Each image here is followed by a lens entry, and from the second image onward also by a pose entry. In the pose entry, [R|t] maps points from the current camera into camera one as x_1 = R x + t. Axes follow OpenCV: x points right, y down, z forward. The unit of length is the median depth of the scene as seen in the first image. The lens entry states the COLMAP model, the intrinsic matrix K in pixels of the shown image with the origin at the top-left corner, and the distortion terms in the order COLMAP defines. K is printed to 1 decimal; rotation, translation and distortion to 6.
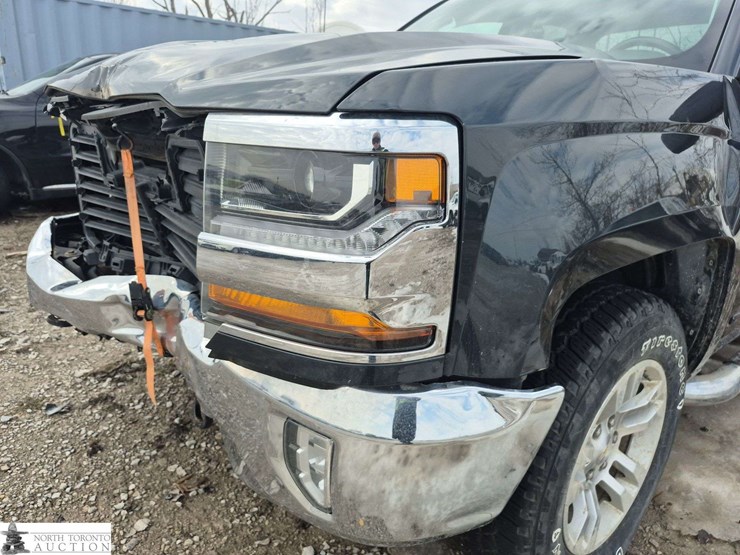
lens RADIAL K [[521.3, 0, 377.0], [0, 521.3, 269.0], [0, 0, 1]] dist [0.055251, -0.064450]
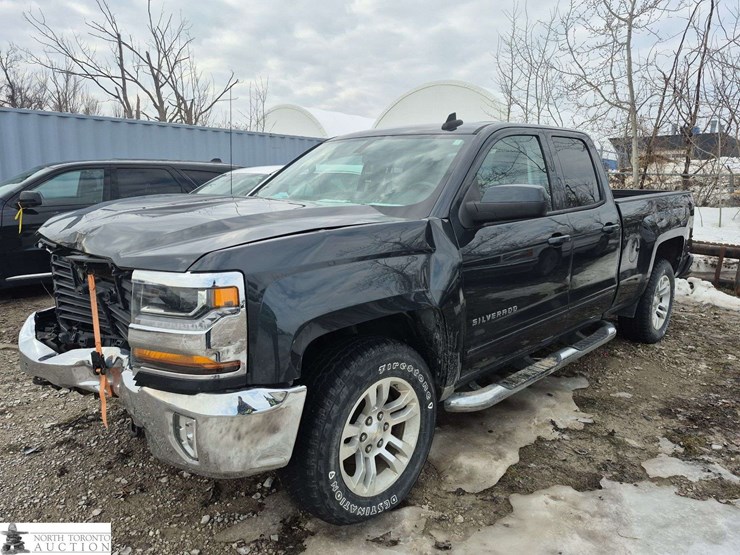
lens RADIAL K [[514.2, 0, 369.1], [0, 514.2, 267.7], [0, 0, 1]] dist [0.050621, -0.042556]
pose [[0.996366, -0.045850, 0.071786, 0.286988], [0.054190, 0.991426, -0.118907, 0.004359], [-0.065719, 0.122365, 0.990307, -0.691088]]
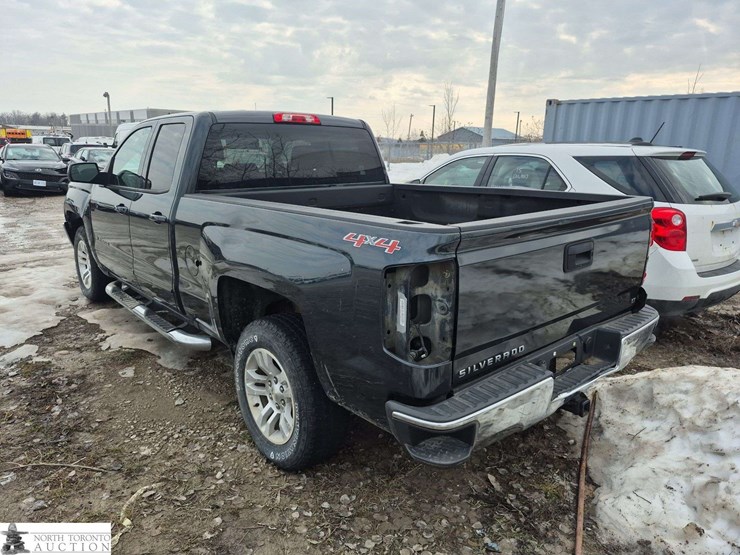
lens RADIAL K [[524.6, 0, 370.0], [0, 524.6, 277.5], [0, 0, 1]] dist [0.020600, -0.010329]
pose [[0.011243, 0.206859, -0.978306, 4.191773], [-0.304732, 0.932538, 0.193679, -0.959850], [0.952372, 0.295943, 0.073521, 2.623707]]
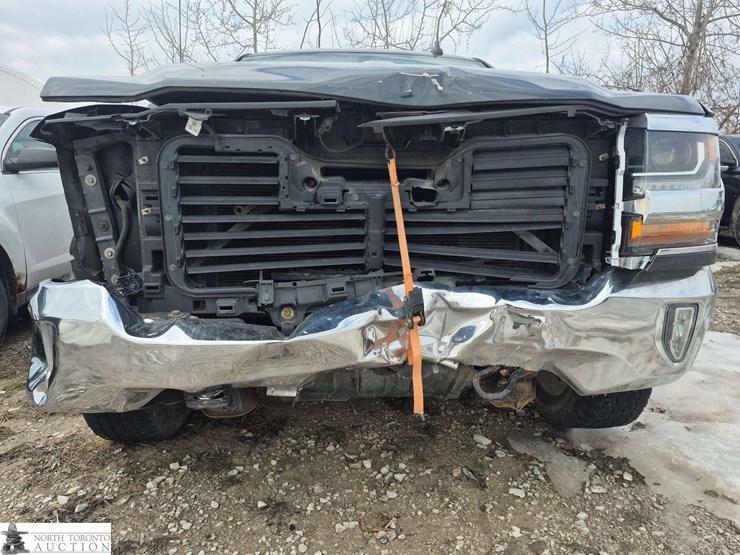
lens RADIAL K [[513.4, 0, 370.0], [0, 513.4, 277.5], [0, 0, 1]] dist [0.037171, -0.024330]
pose [[0.621964, -0.169762, 0.764422, -1.179326], [0.253252, 0.967361, 0.008774, -0.025845], [-0.740962, 0.188134, 0.644656, 0.410353]]
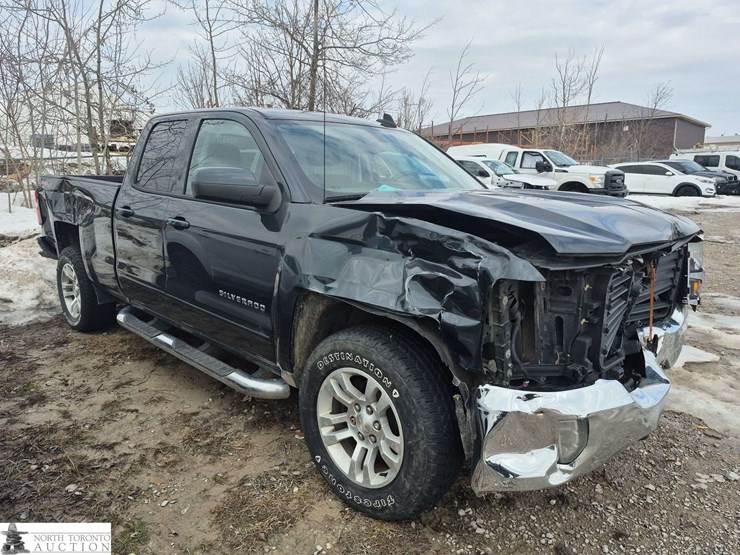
lens RADIAL K [[513.4, 0, 370.0], [0, 513.4, 277.5], [0, 0, 1]] dist [0.037171, -0.024330]
pose [[-0.097329, -0.240965, 0.965641, -1.863965], [0.277085, 0.925327, 0.258833, -0.803434], [-0.955903, 0.292757, -0.023294, 1.792393]]
